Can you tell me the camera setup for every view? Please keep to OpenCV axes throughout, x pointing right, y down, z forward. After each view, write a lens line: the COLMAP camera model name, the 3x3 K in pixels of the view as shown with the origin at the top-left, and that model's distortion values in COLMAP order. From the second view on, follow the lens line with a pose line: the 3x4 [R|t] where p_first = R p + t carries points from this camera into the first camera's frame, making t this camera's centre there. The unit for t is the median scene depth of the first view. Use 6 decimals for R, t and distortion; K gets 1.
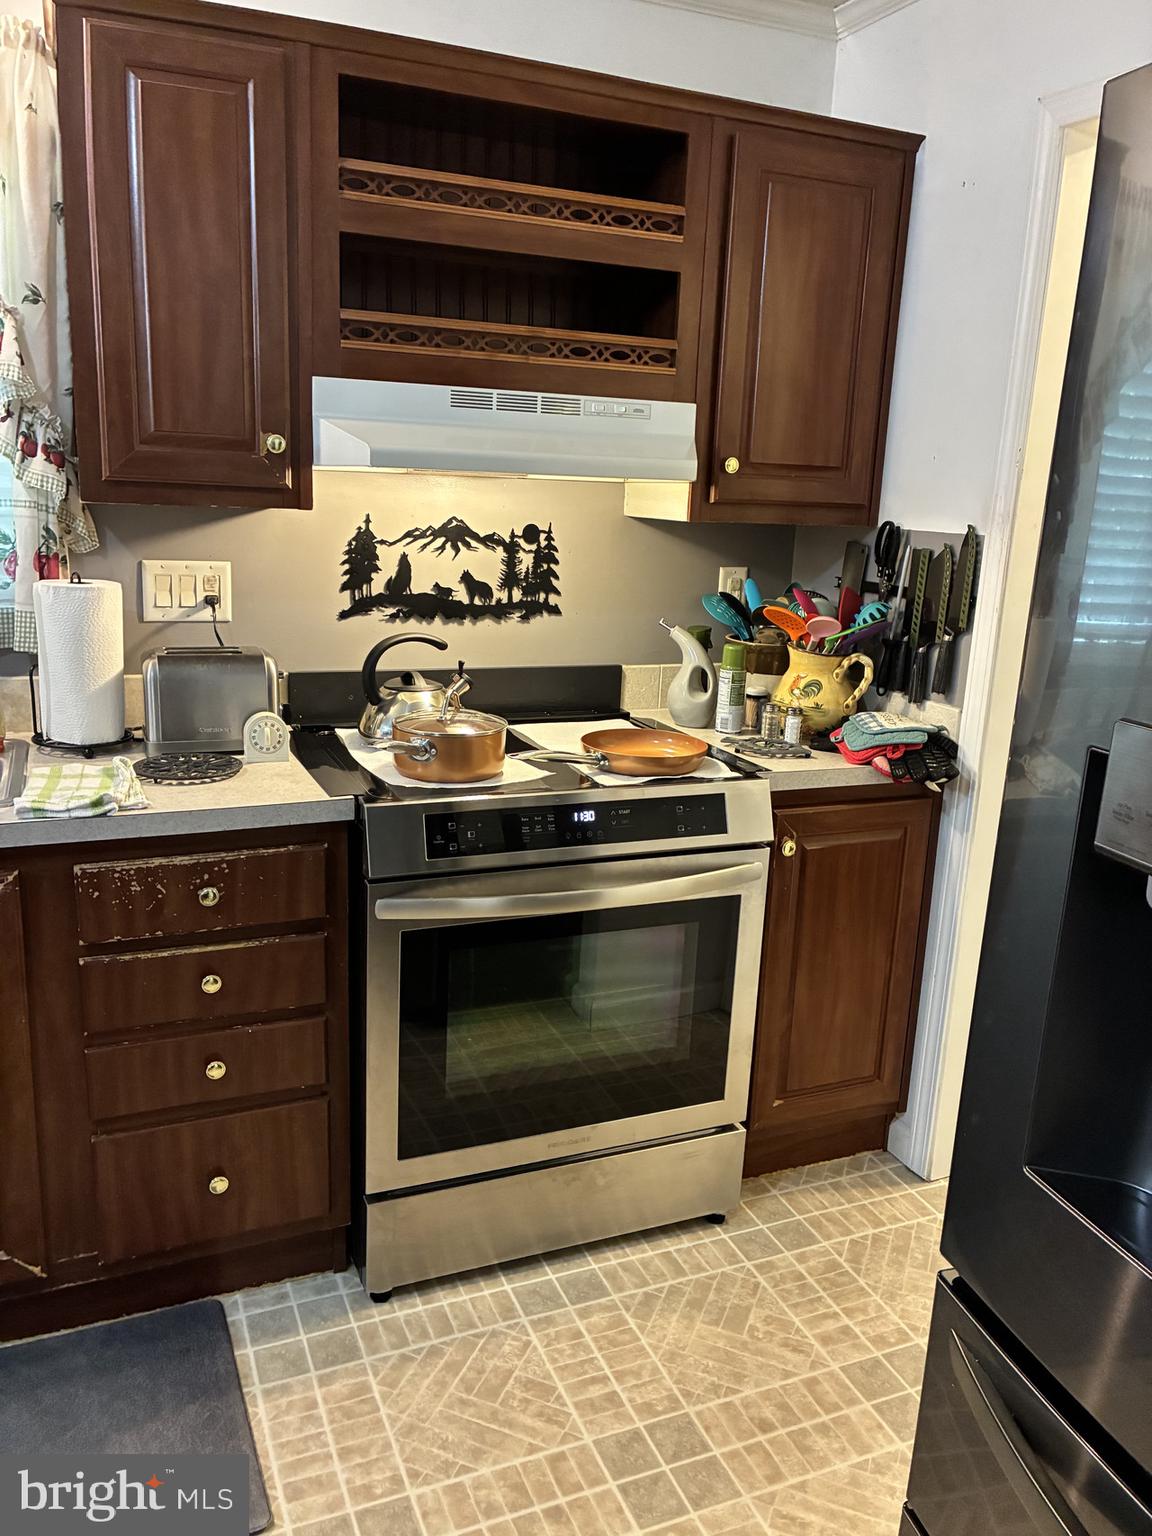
lens RADIAL K [[1183.3, 0, 570.8], [0, 1183.3, 767.3], [0, 0, 1]] dist [0.037615, -0.028697]
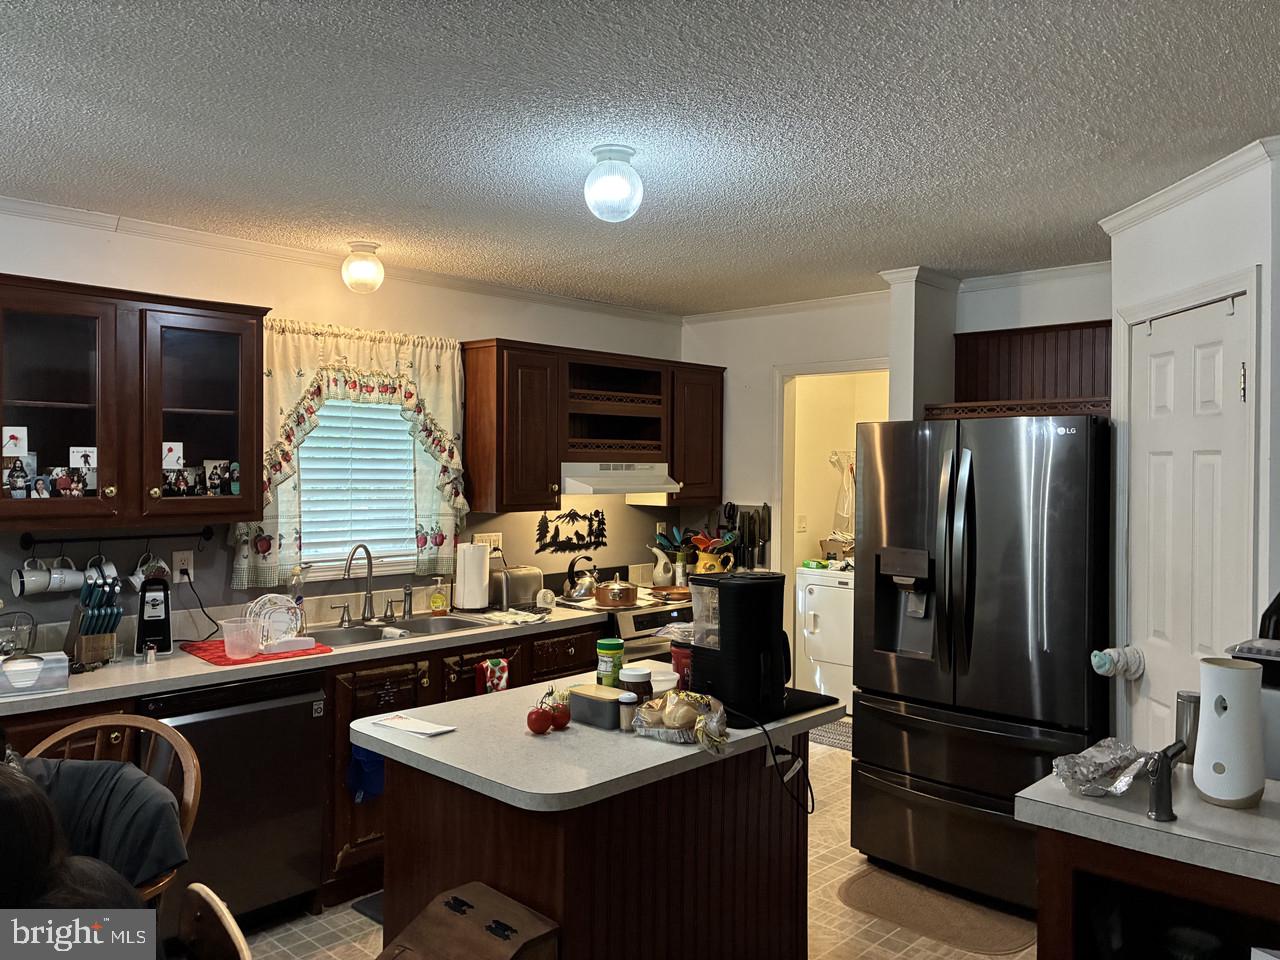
lens RADIAL K [[986.1, 0, 642.0], [0, 986.1, 477.9], [0, 0, 1]] dist [0.037615, -0.028697]
pose [[0.913991, -0.040599, 0.403699, -0.794733], [0.123673, 0.975510, -0.181894, 0.115250], [-0.386427, 0.216176, 0.896628, -0.902095]]
